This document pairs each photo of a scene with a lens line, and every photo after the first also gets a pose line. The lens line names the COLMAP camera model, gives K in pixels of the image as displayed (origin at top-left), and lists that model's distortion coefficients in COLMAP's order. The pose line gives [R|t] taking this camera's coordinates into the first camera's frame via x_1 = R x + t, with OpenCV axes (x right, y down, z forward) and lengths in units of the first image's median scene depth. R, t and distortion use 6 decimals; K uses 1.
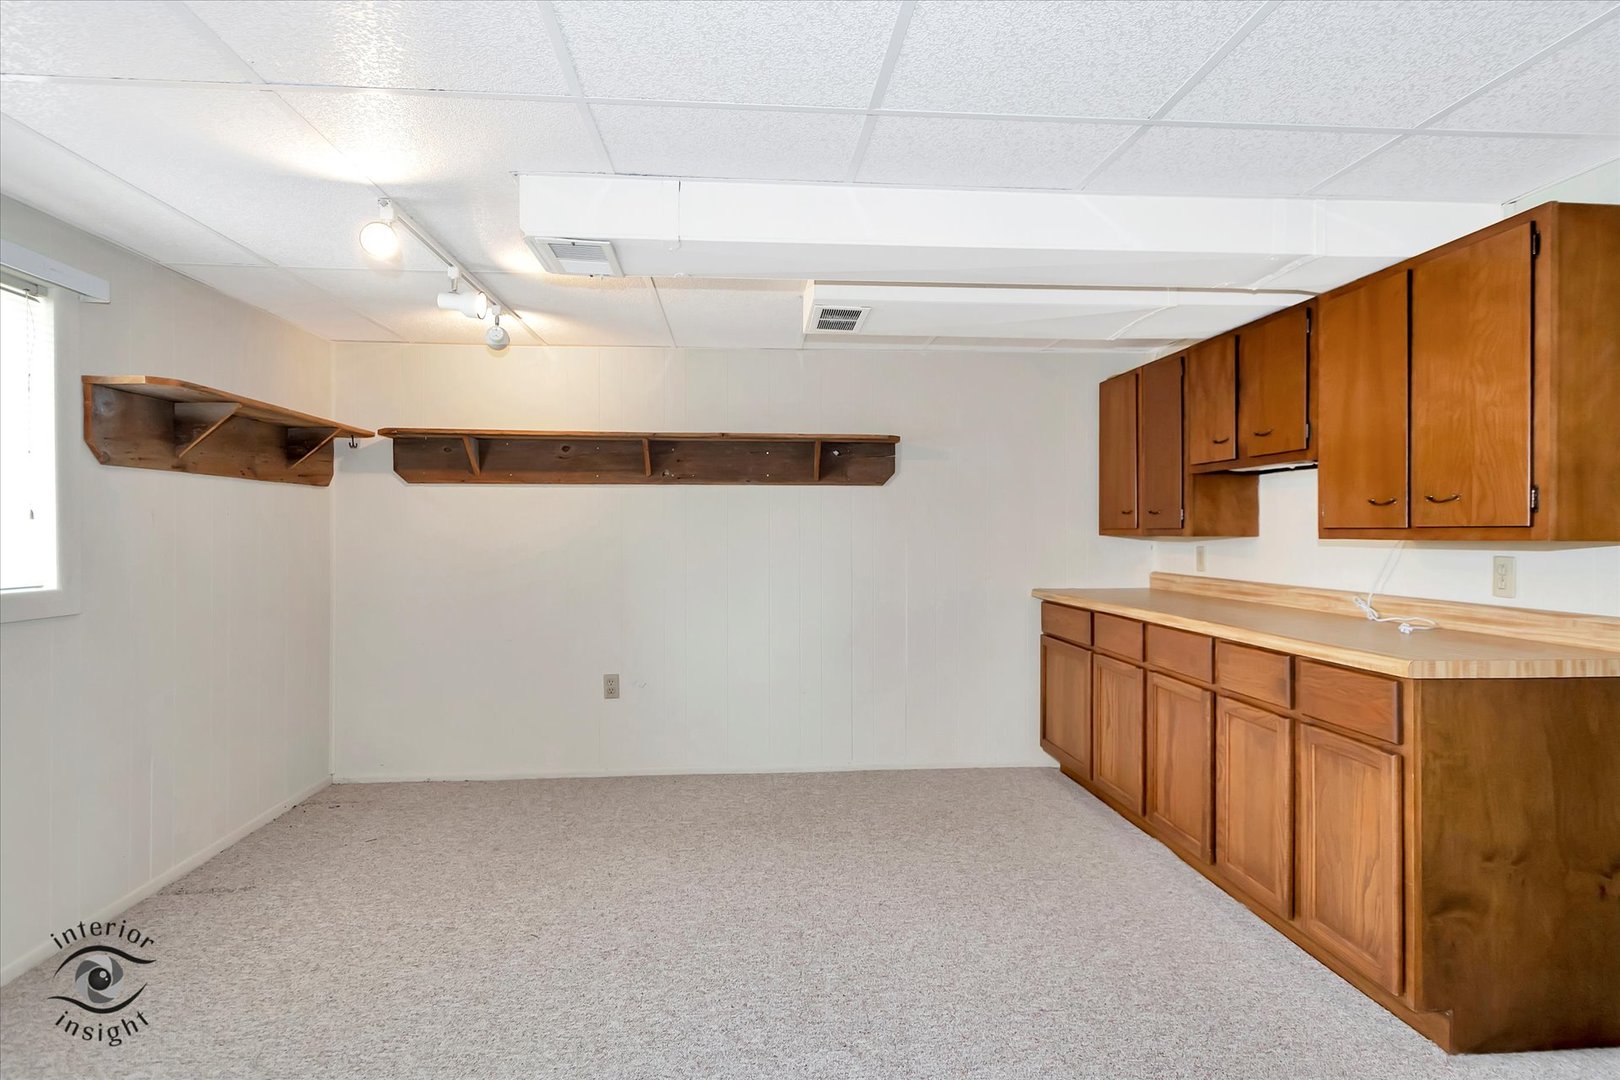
lens RADIAL K [[887.7, 0, 810.0], [0, 887.7, 540.0], [0, 0, 1]] dist [0.021768, 0.000096]
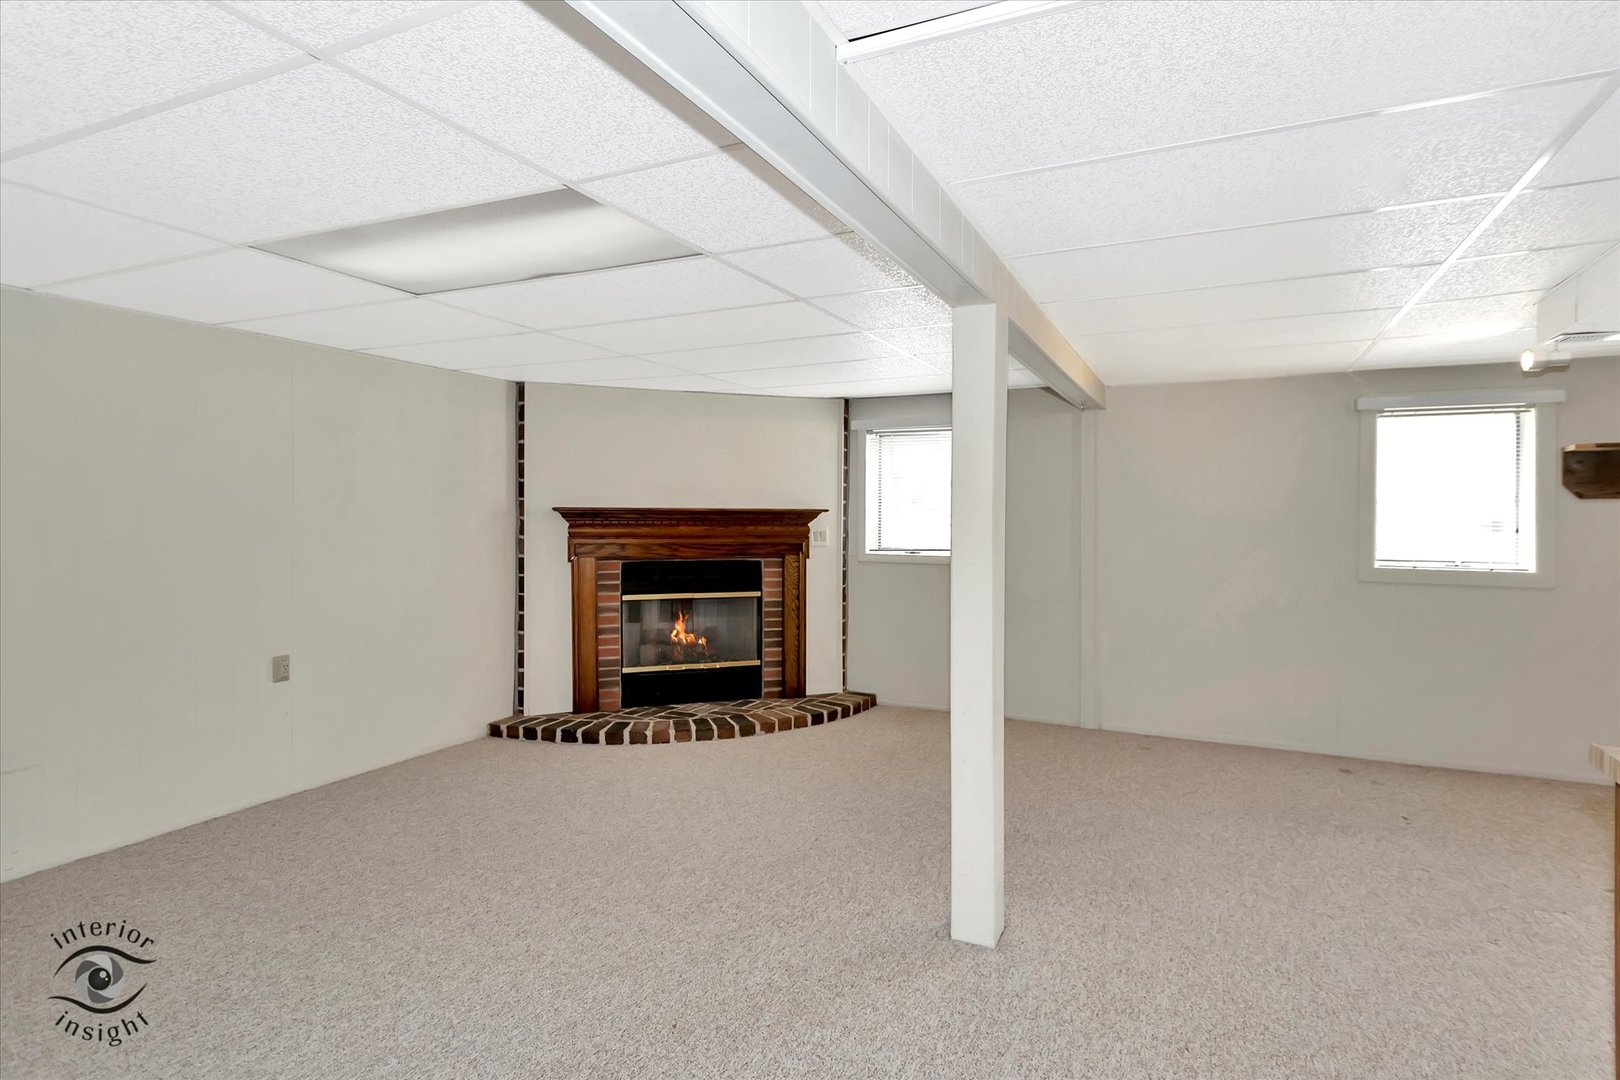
lens RADIAL K [[854.7, 0, 804.2], [0, 854.7, 529.0], [0, 0, 1]] dist [0.000437, -0.001849]
pose [[-0.506093, 0.015241, -0.862344, 1.366468], [-0.014312, 0.999558, 0.026066, -0.053183], [0.862360, 0.025534, -0.505651, 0.618140]]
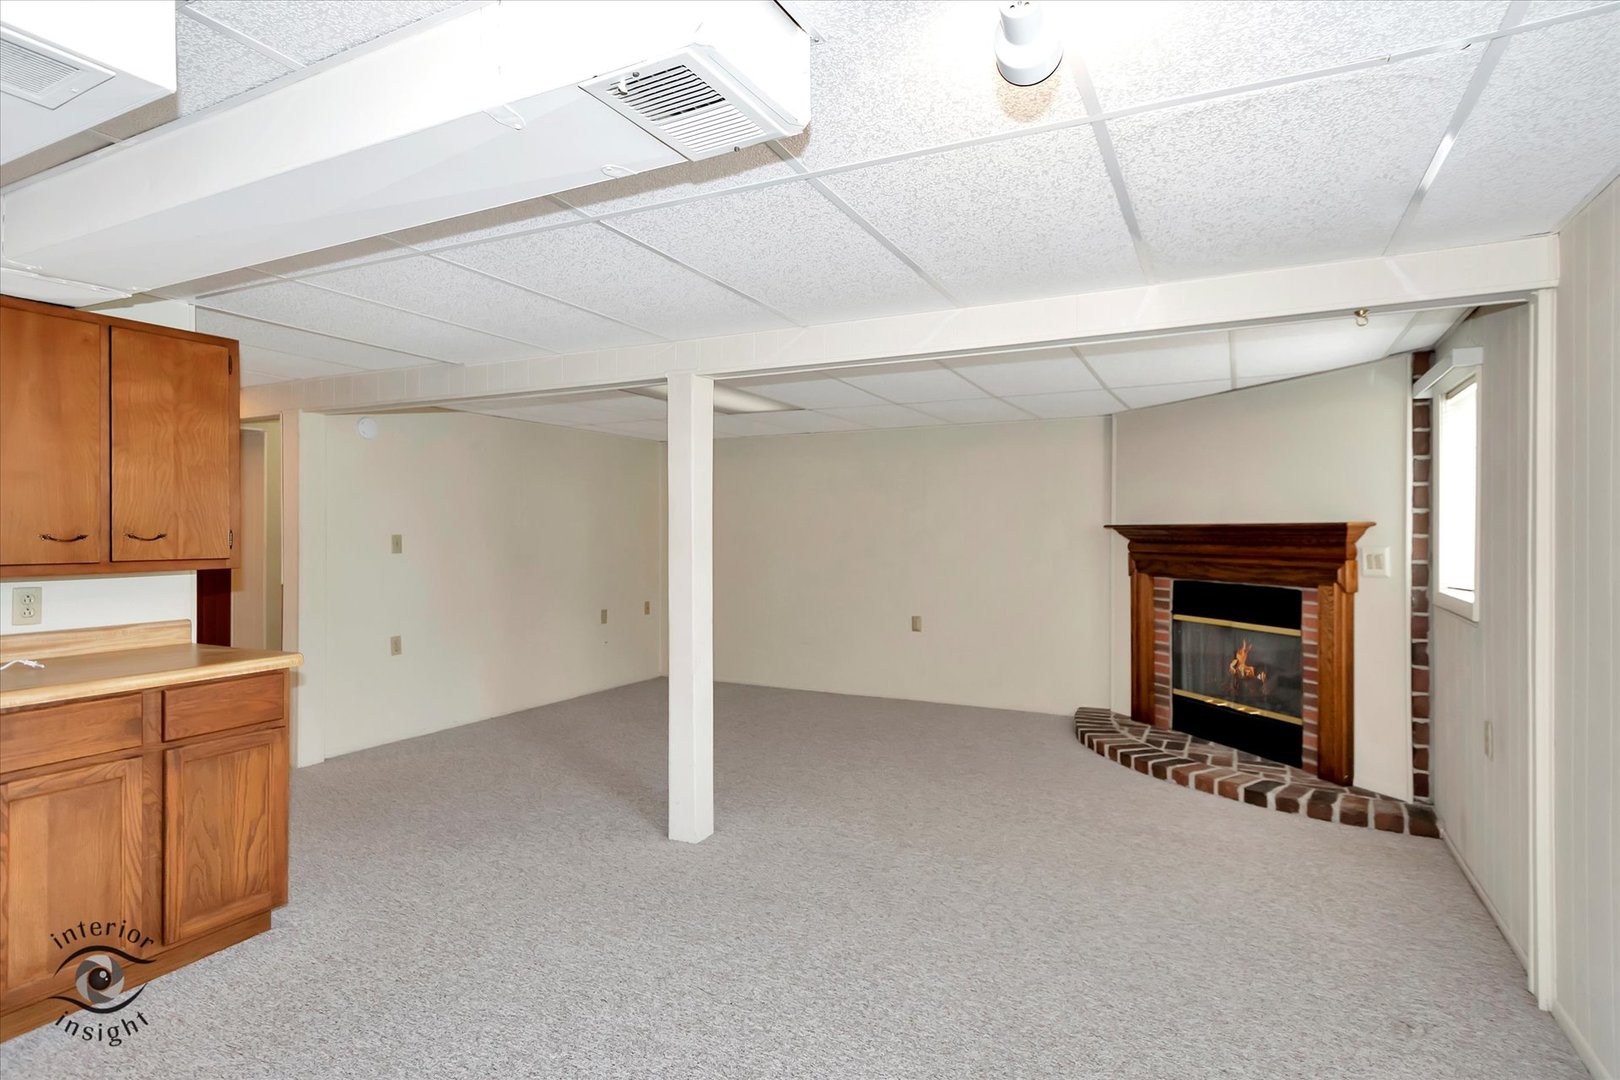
lens RADIAL K [[854.7, 0, 804.2], [0, 854.7, 529.0], [0, 0, 1]] dist [0.000437, -0.001849]
pose [[-0.846578, 0.002991, 0.532257, -0.604092], [0.008038, 0.999942, 0.007167, -0.055406], [-0.532204, 0.010346, -0.846553, 1.404502]]
